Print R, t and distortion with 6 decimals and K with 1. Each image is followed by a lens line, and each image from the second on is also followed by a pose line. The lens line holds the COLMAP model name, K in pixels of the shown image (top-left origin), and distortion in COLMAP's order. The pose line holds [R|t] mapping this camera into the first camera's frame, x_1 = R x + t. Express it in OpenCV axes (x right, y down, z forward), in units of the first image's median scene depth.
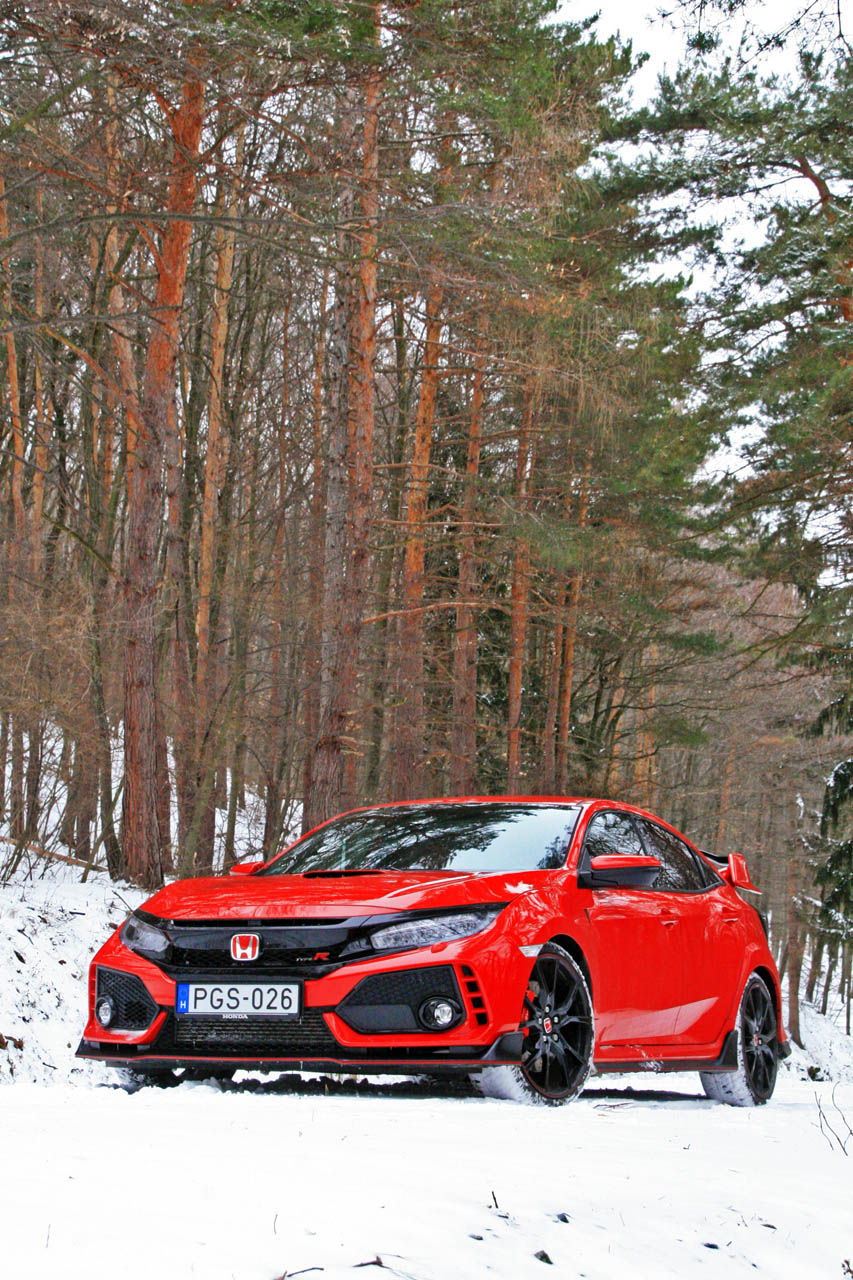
lens RADIAL K [[2539.7, 0, 393.7], [0, 2539.7, 642.7], [0, 0, 1]] dist [0.355012, 0.362409]
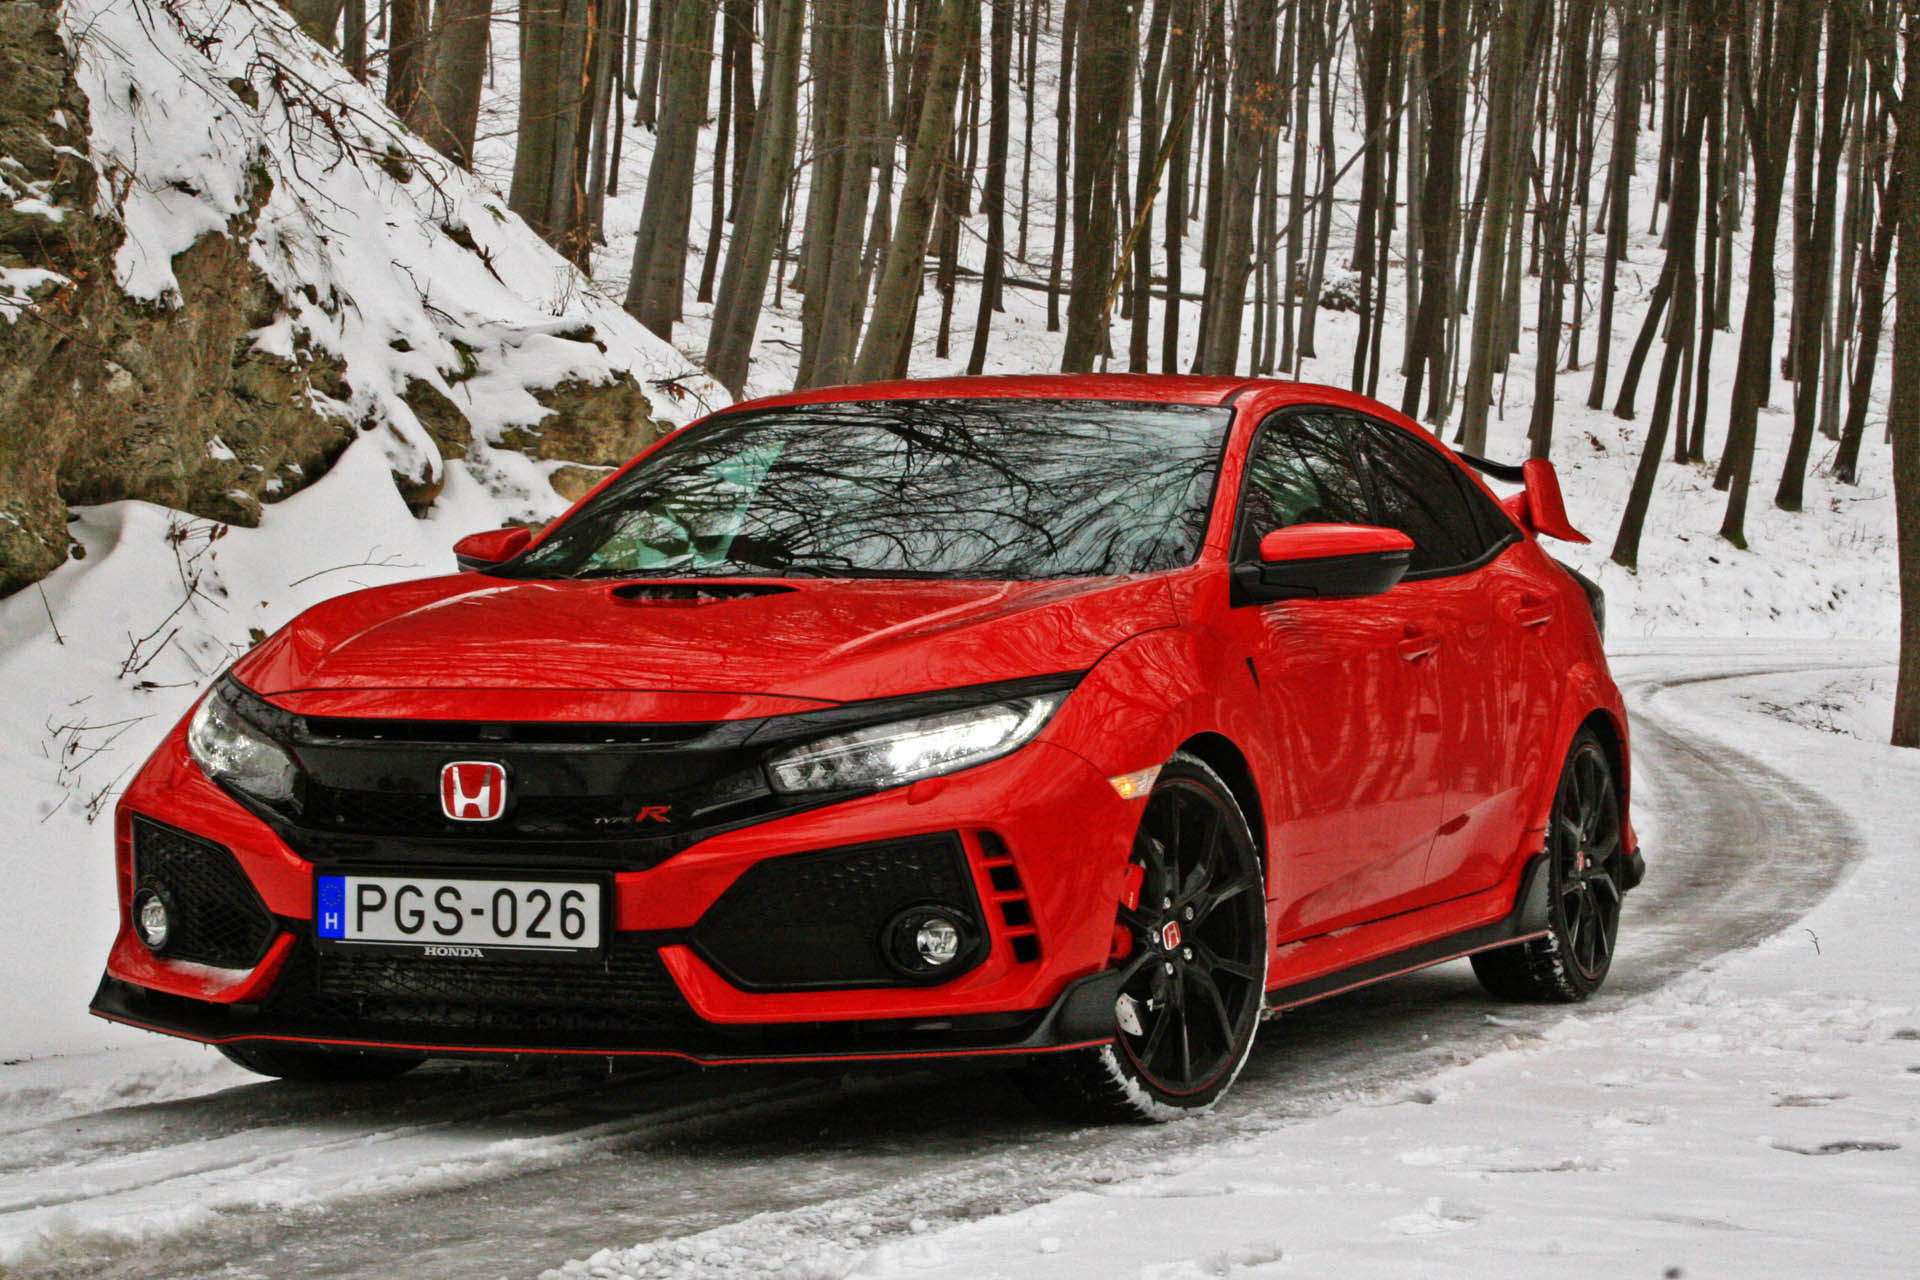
lens RADIAL K [[4417.0, 0, 1097.2], [0, 4417.0, 639.3], [0, 0, 1]] dist [0.256382, 0.424218]
pose [[0.997906, -0.011857, 0.063583, -0.000592], [0.001064, 0.985930, 0.167155, -0.023940], [-0.064671, -0.166737, 0.983878, 0.206034]]
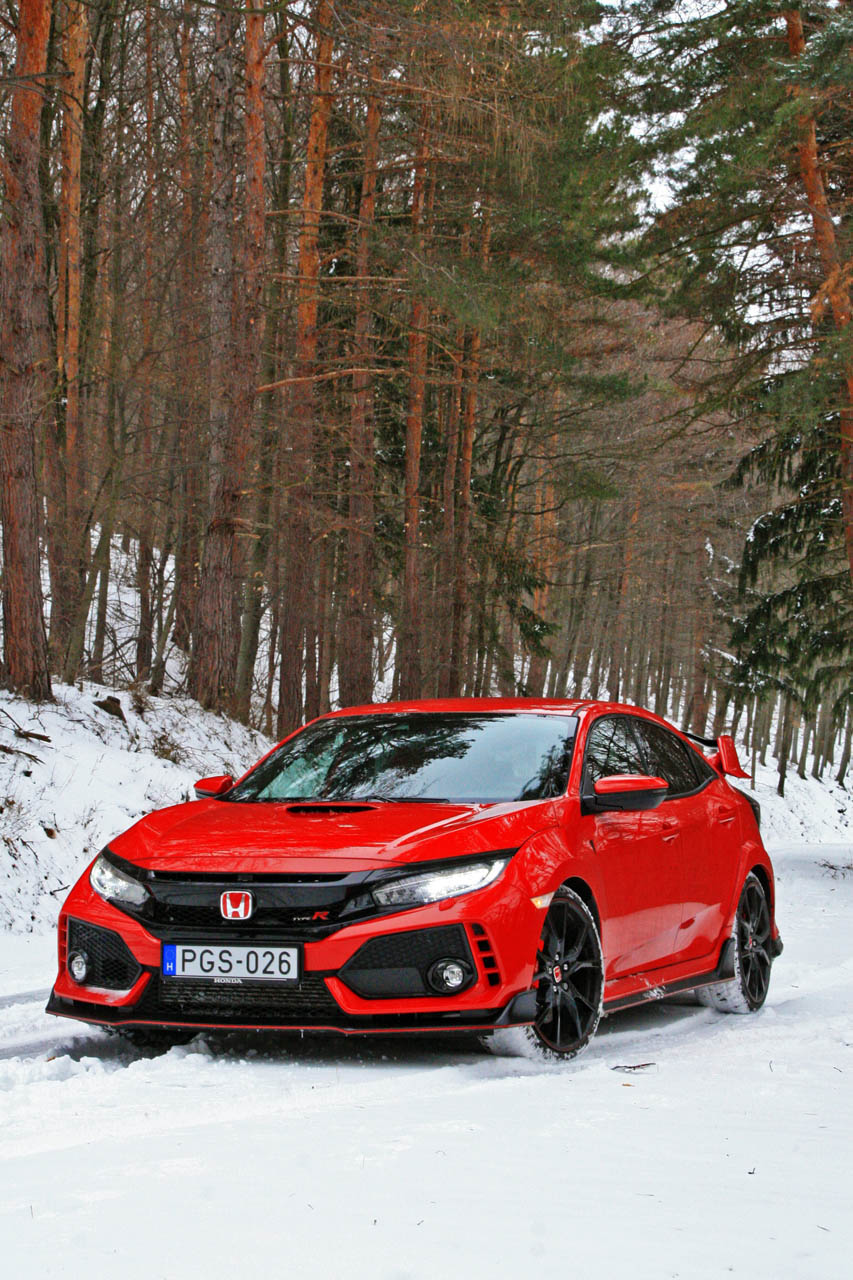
lens RADIAL K [[2775.5, 0, 401.5], [0, 2775.5, 665.5], [0, 0, 1]] dist [0.464225, 0.452267]
pose [[0.998469, -0.011434, 0.054125, -0.040819], [0.005140, 0.993349, 0.115024, -0.064593], [-0.055081, -0.114569, 0.991887, 0.005131]]
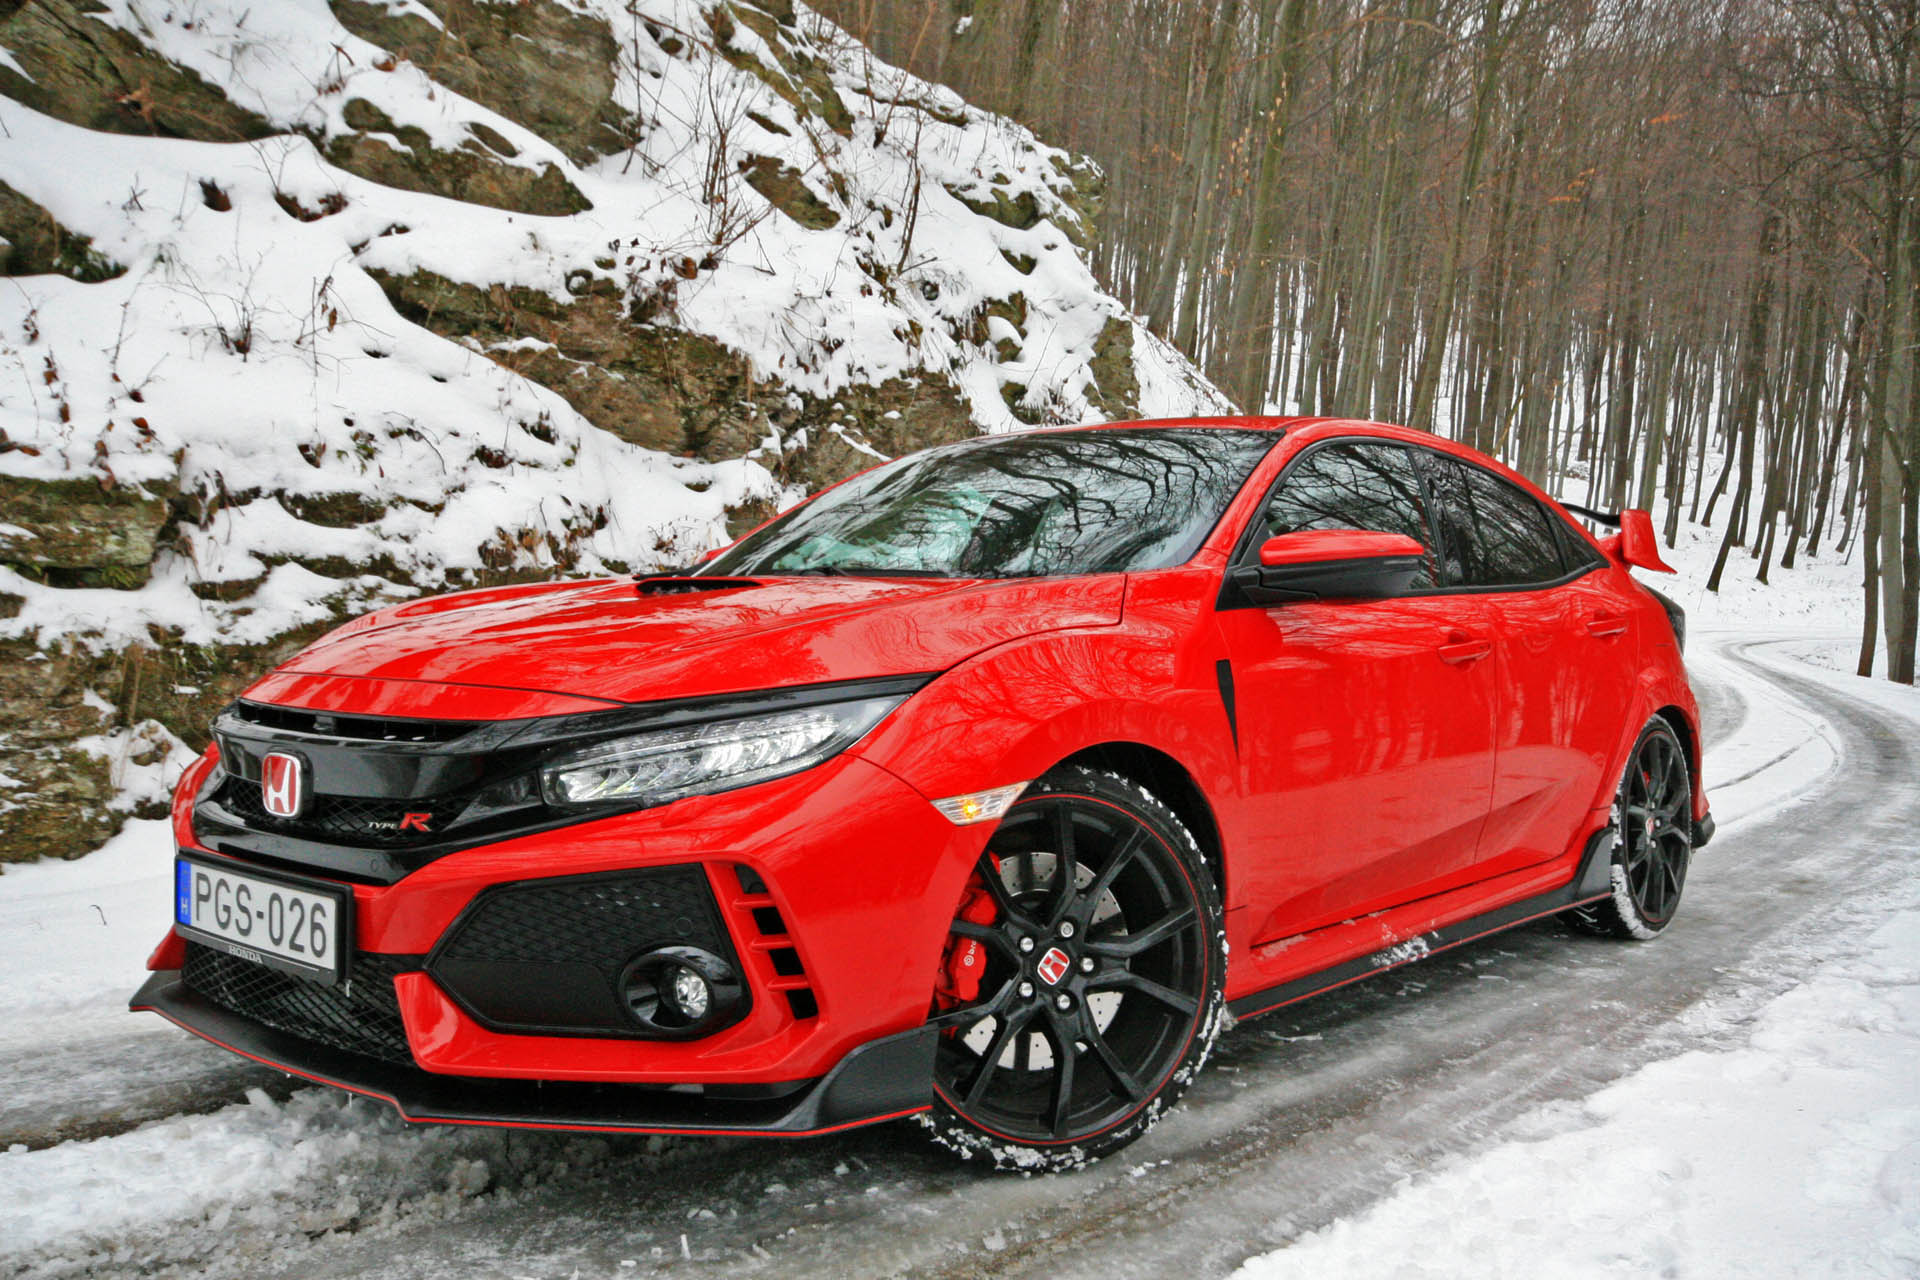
lens RADIAL K [[1672.0, 0, 962.0], [0, 1672.0, 653.6], [0, 0, 1]] dist [0.008039, 0.000847]
pose [[0.962695, 0.007810, -0.270478, 0.093190], [0.039376, 0.984900, 0.168586, 0.044963], [0.267710, -0.172947, 0.947851, 0.608583]]
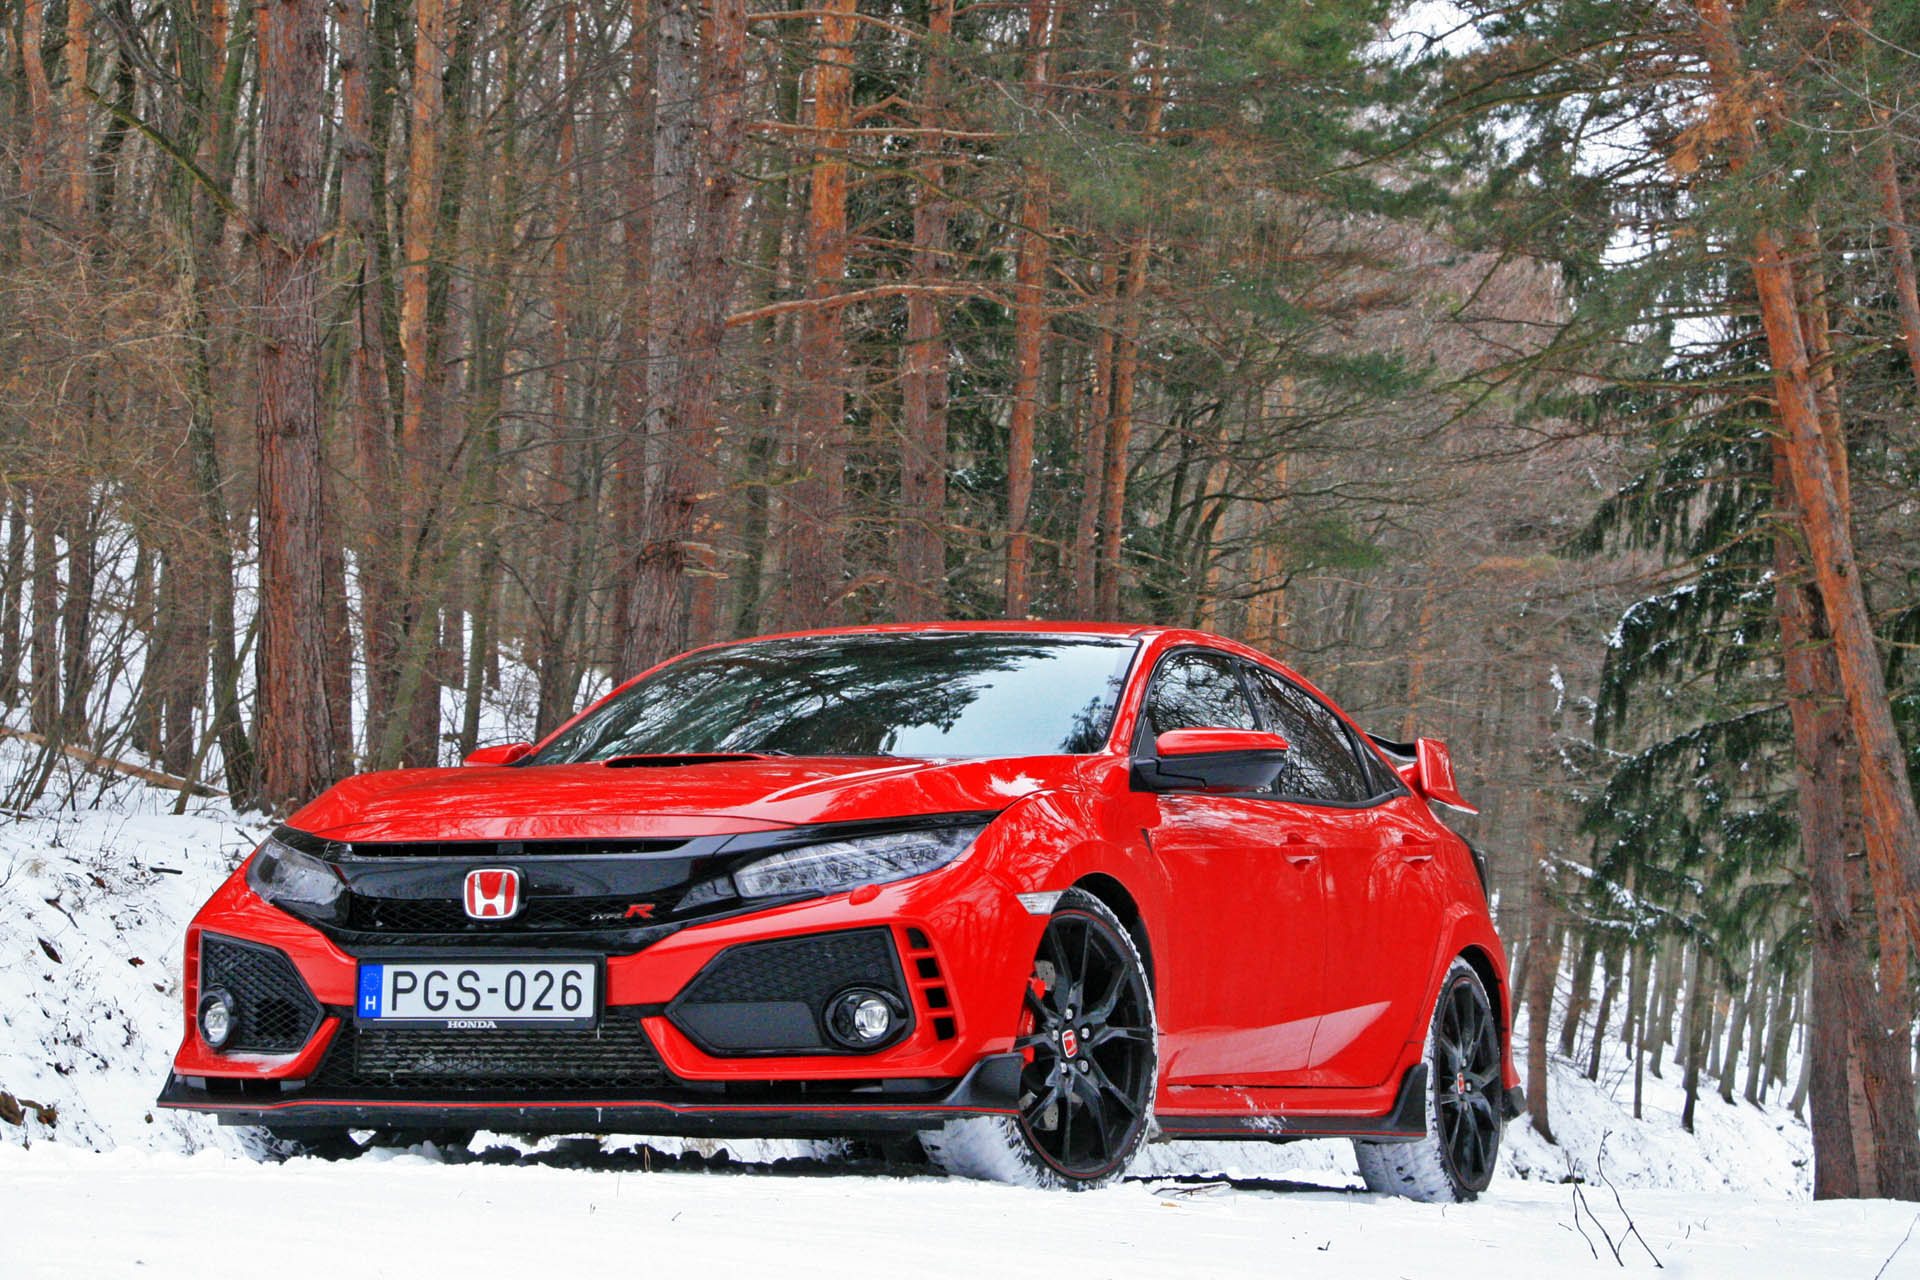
lens RADIAL K [[4867.2, 0, 992.9], [0, 4867.2, 643.0], [0, 0, 1]] dist [0.565957, 1.804716]
pose [[0.999096, 0.006270, 0.042048, 0.001205], [-0.008485, 0.998574, 0.052708, 0.011325], [-0.041658, -0.053017, 0.997724, 0.000519]]
